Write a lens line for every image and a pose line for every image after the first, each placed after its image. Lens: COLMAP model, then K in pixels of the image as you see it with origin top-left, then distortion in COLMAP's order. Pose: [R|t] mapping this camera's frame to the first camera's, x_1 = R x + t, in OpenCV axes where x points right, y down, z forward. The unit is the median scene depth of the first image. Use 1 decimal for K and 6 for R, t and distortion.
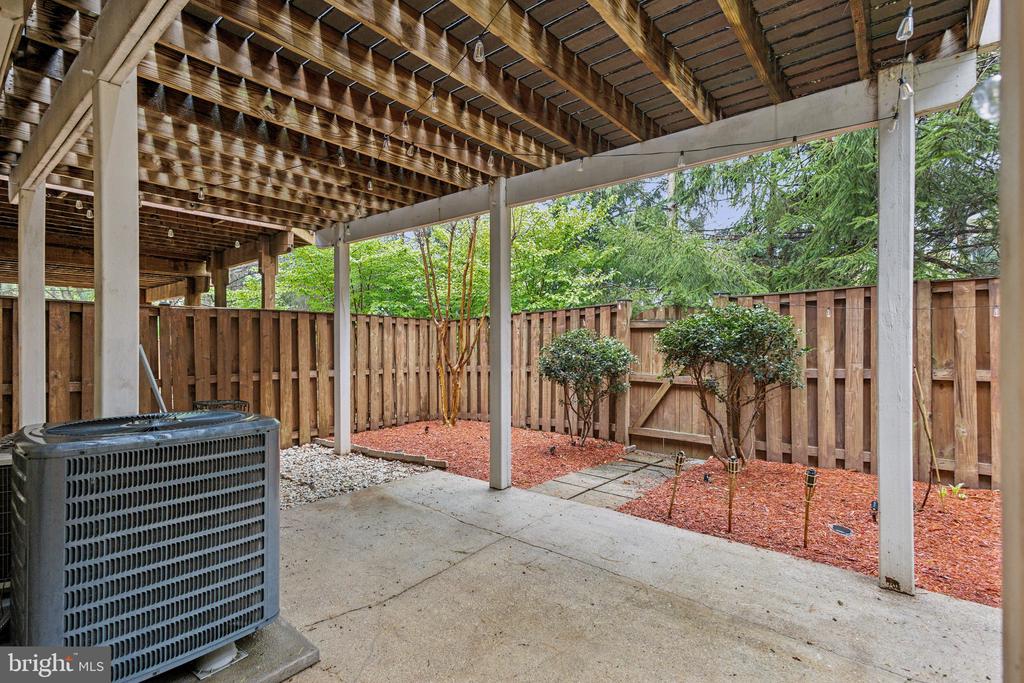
lens RADIAL K [[475.7, 0, 512.9], [0, 475.7, 338.2], [0, 0, 1]] dist [0.001274, 0.000028]
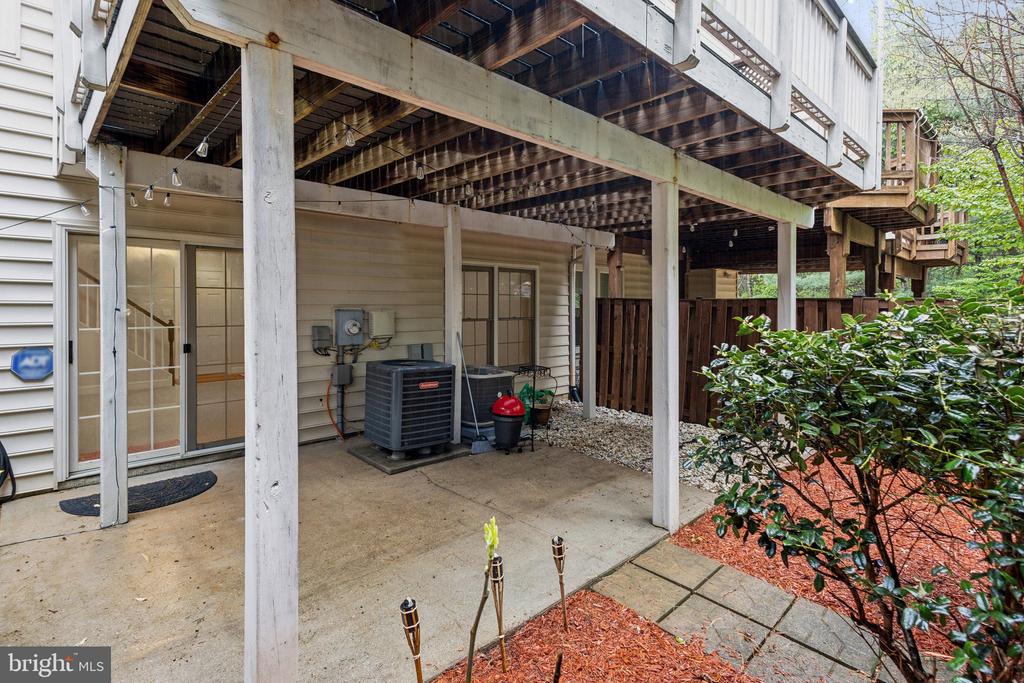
lens RADIAL K [[502.5, 0, 516.2], [0, 502.5, 312.1], [0, 0, 1]] dist [0.006174, 0.000505]
pose [[-0.119747, 0.019913, -0.992605, 1.266826], [-0.005723, 0.999768, 0.020747, -0.108943], [0.992788, 0.008165, -0.119605, 1.240200]]
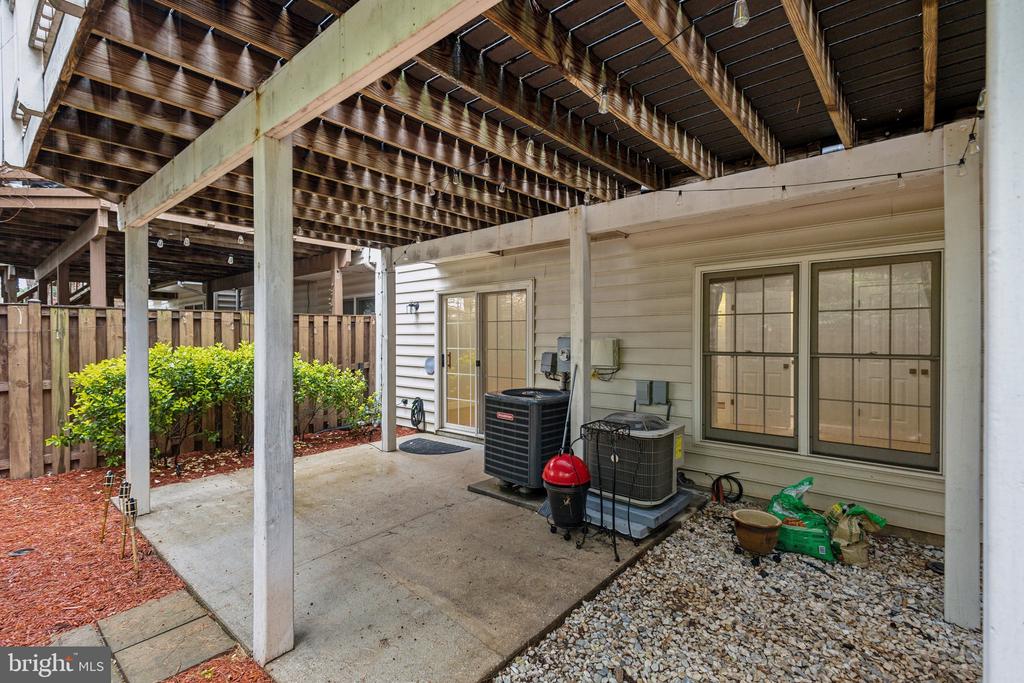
lens RADIAL K [[475.7, 0, 512.1], [0, 475.7, 341.9], [0, 0, 1]] dist [0.001274, 0.000028]
pose [[-0.999499, 0.005403, 0.031187, -0.474103], [0.005713, 0.999935, 0.009859, -0.074817], [-0.031131, 0.010032, -0.999465, 2.266059]]
